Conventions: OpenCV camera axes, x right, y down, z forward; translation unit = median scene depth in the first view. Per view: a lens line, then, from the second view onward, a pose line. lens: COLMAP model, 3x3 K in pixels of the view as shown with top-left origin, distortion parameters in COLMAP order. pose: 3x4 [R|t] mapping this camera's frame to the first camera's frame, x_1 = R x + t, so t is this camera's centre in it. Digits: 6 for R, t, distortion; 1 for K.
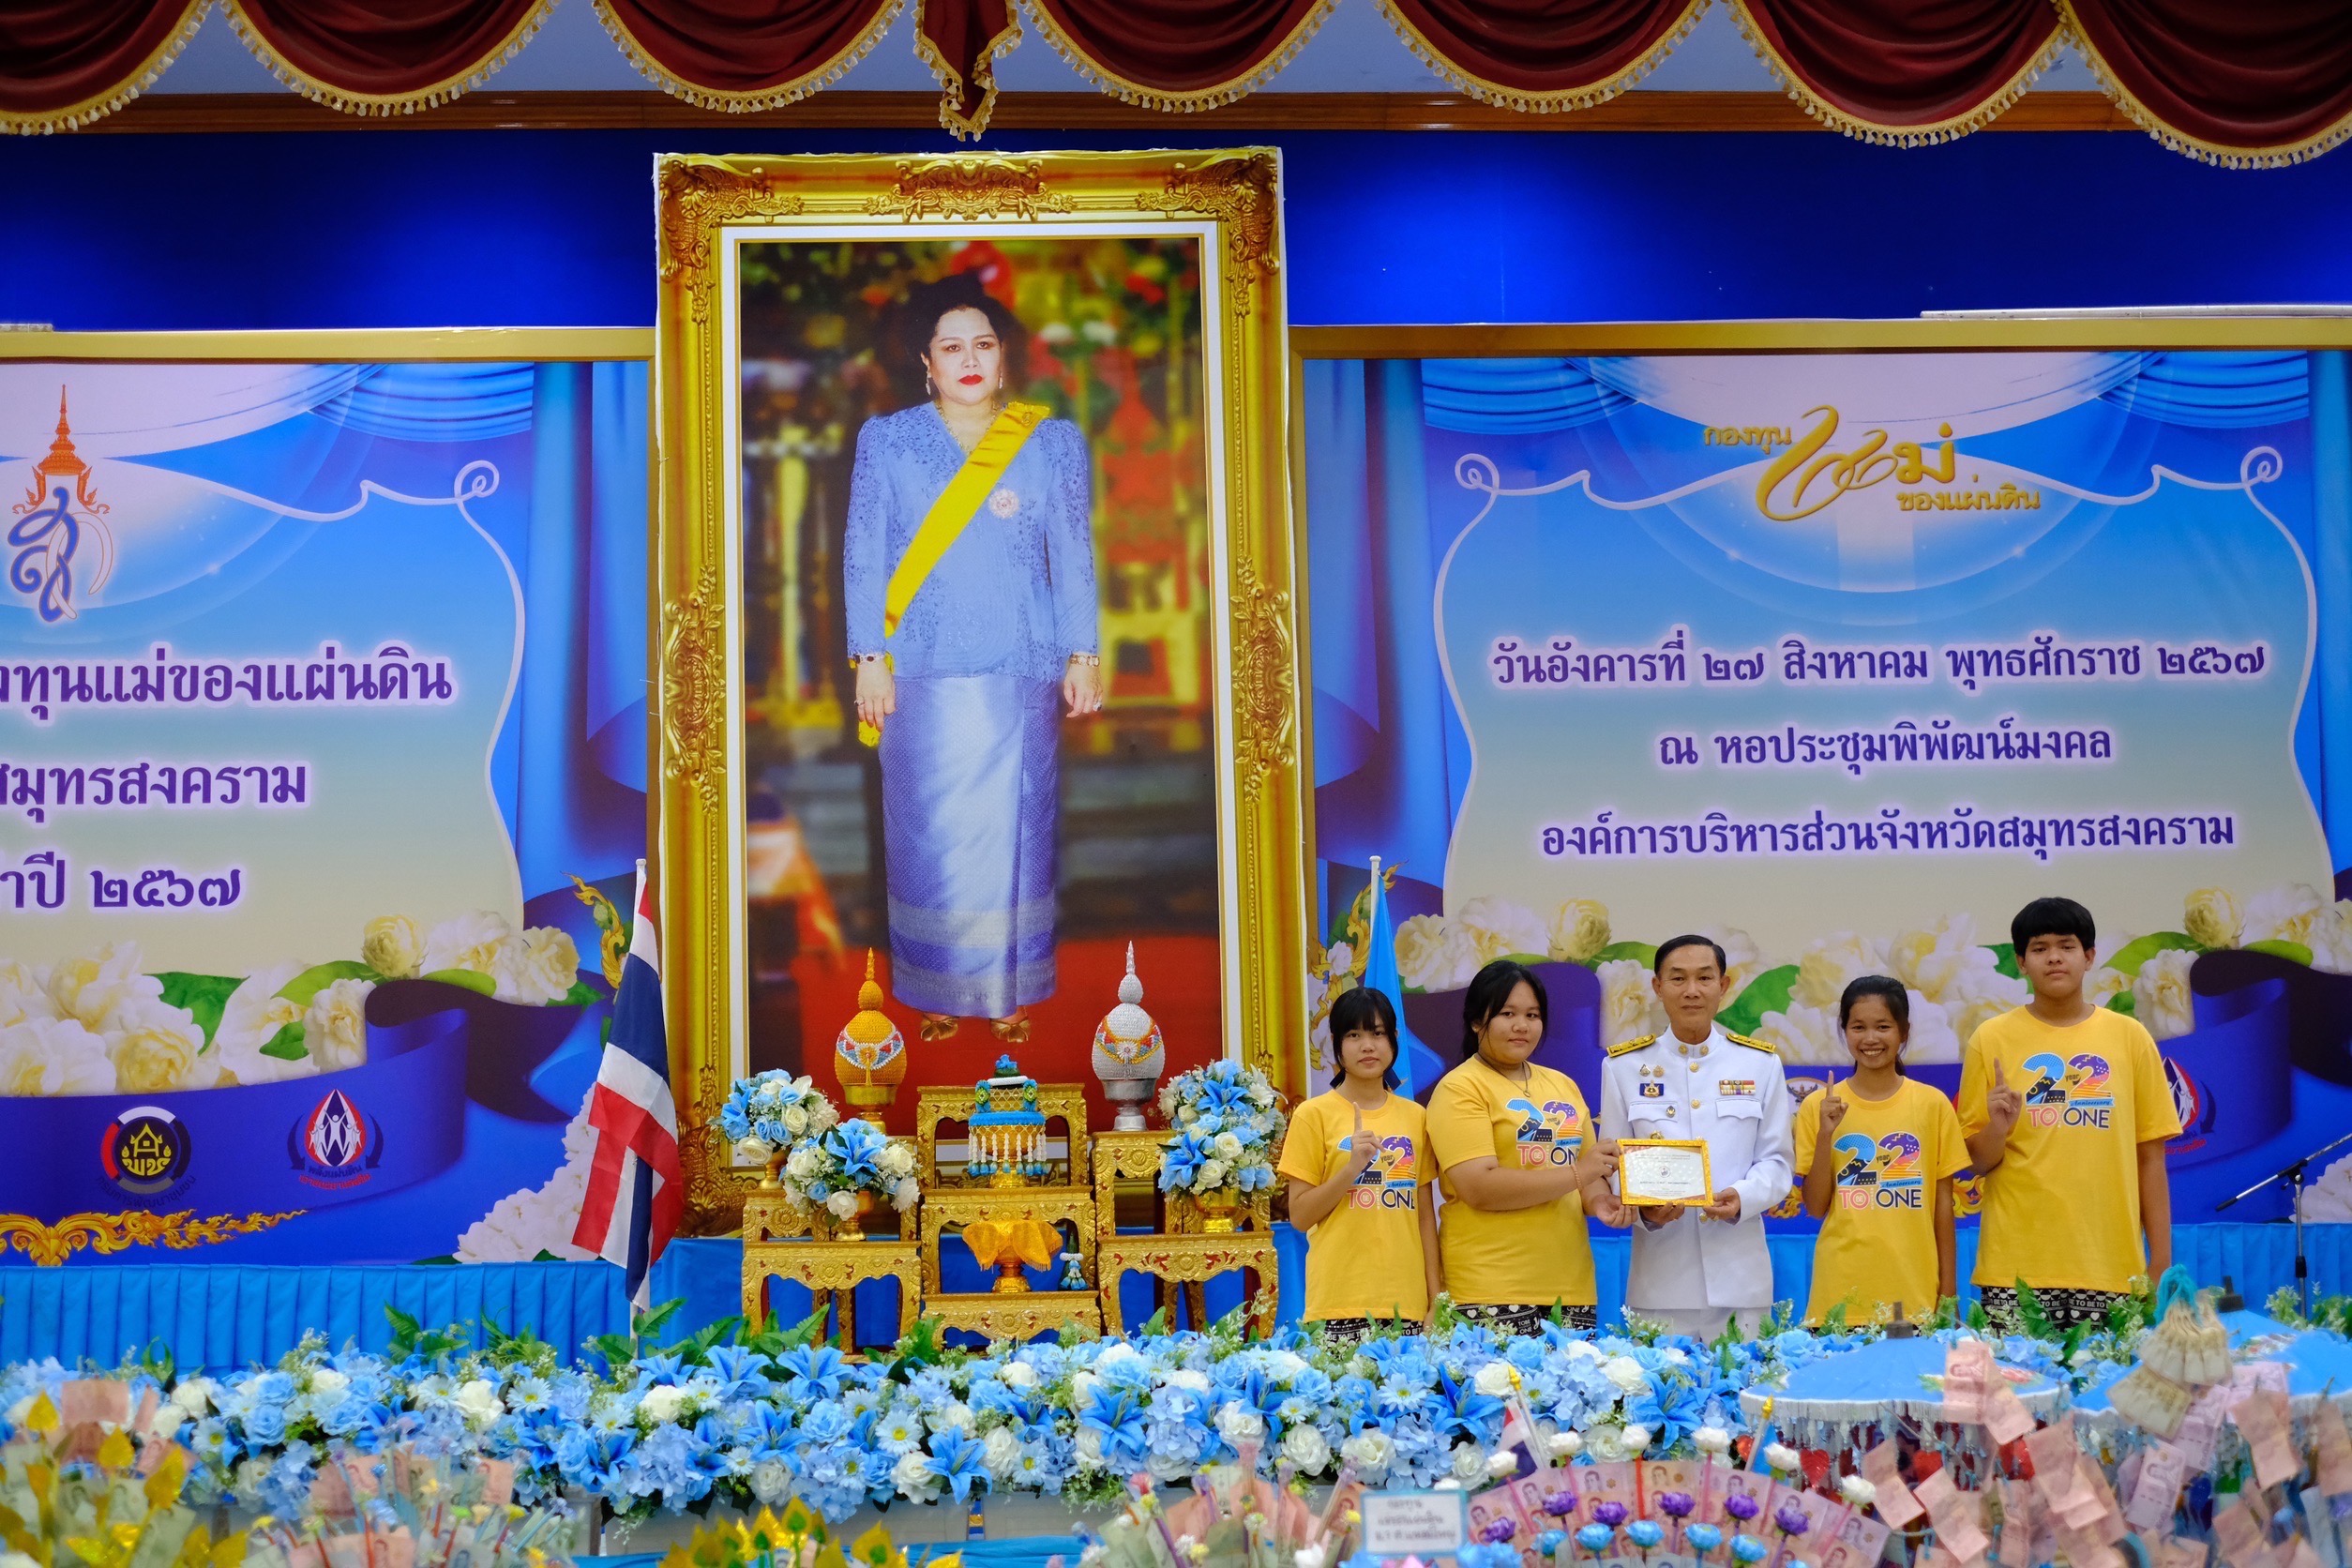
lens RADIAL K [[3655.3, 0, 1176.0], [0, 3655.3, 784.0], [0, 0, 1]] dist [-0.034020, 0.051503]
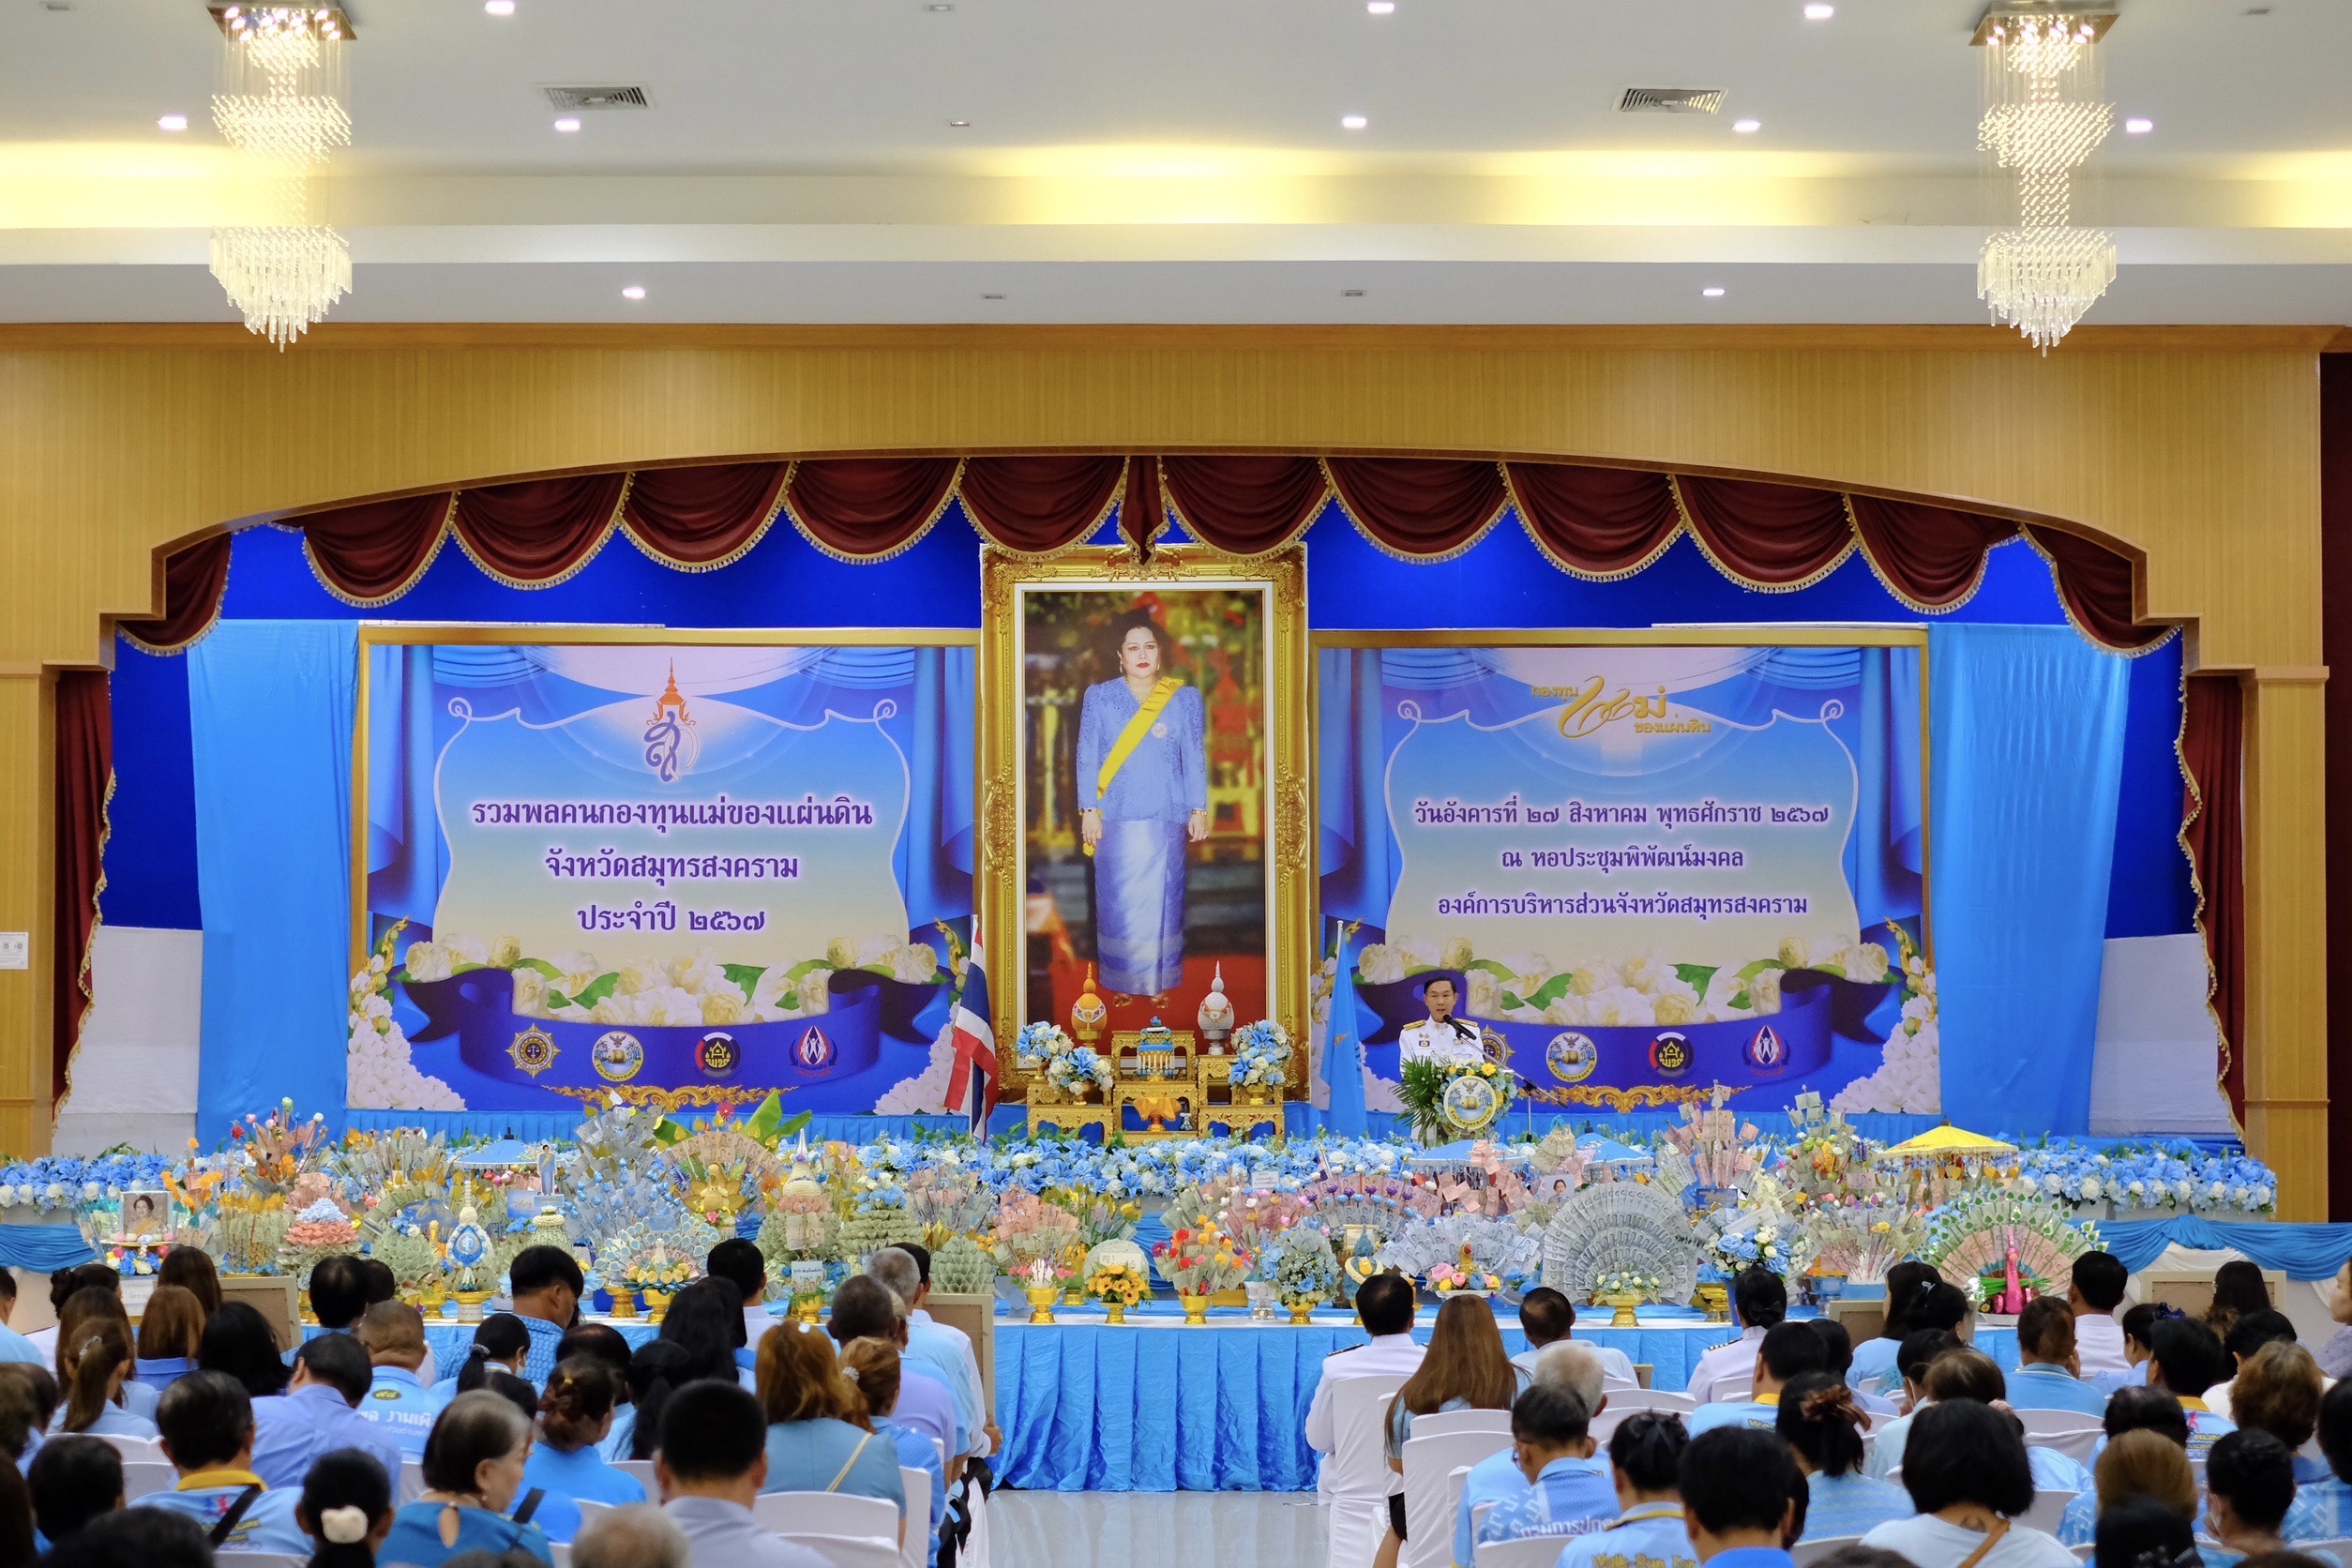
lens RADIAL K [[4744.2, 0, 1179.4], [0, 4744.2, 890.0], [0, 0, 1]] dist [-0.027688, -0.000396]
pose [[0.998742, 0.016836, -0.047238, 0.084029], [-0.013567, 0.997546, 0.068684, -0.165331], [0.048278, -0.067957, 0.996520, -1.514420]]
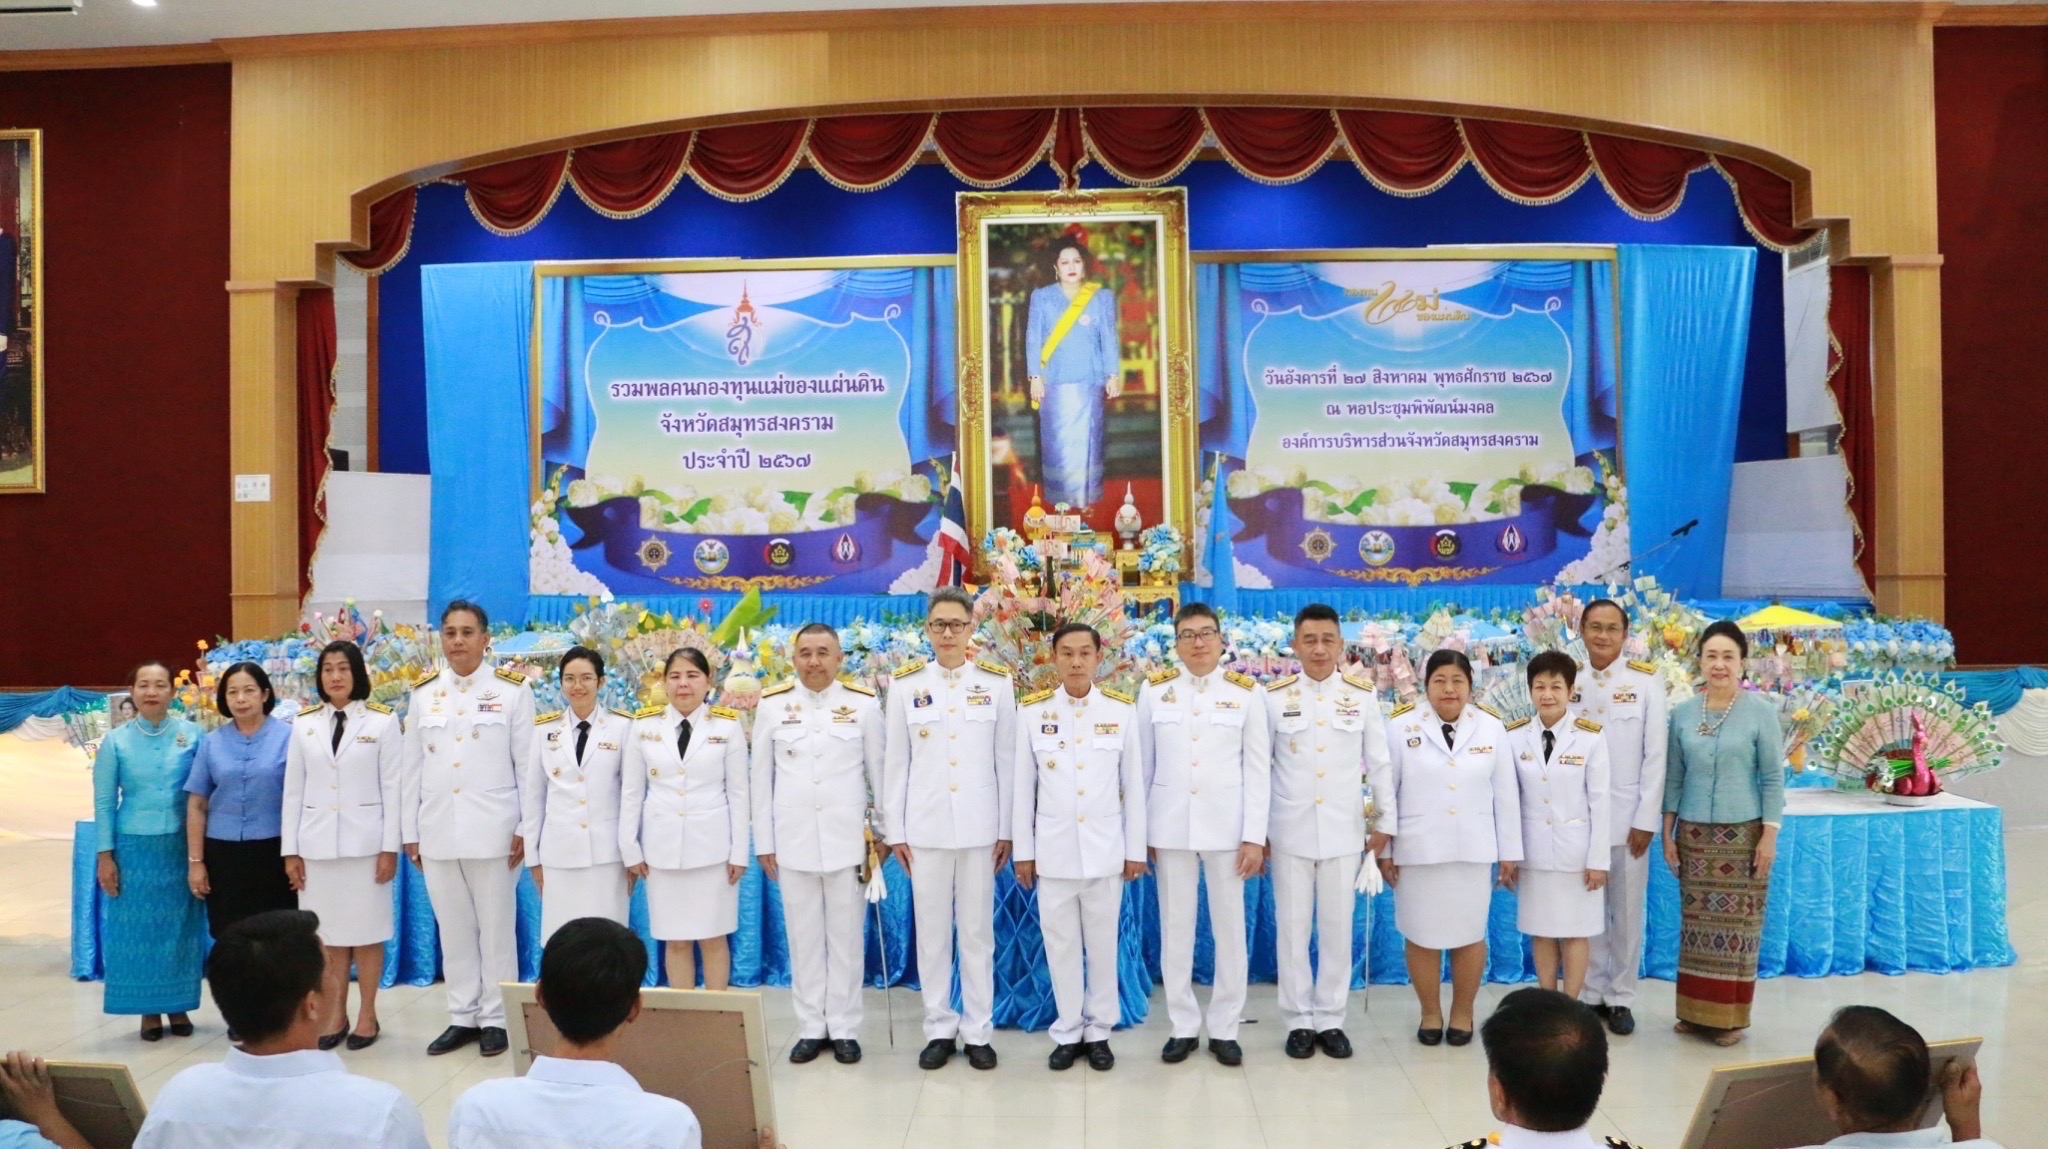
lens RADIAL K [[1960.5, 0, 1024.0], [0, 1960.5, 574.5], [0, 0, 1]] dist [-0.254018, 0.352937]
pose [[0.996672, 0.006919, -0.081223, 0.027849], [0.002874, 0.992789, 0.119842, -0.062977], [0.081467, -0.119677, 0.989465, -0.471213]]
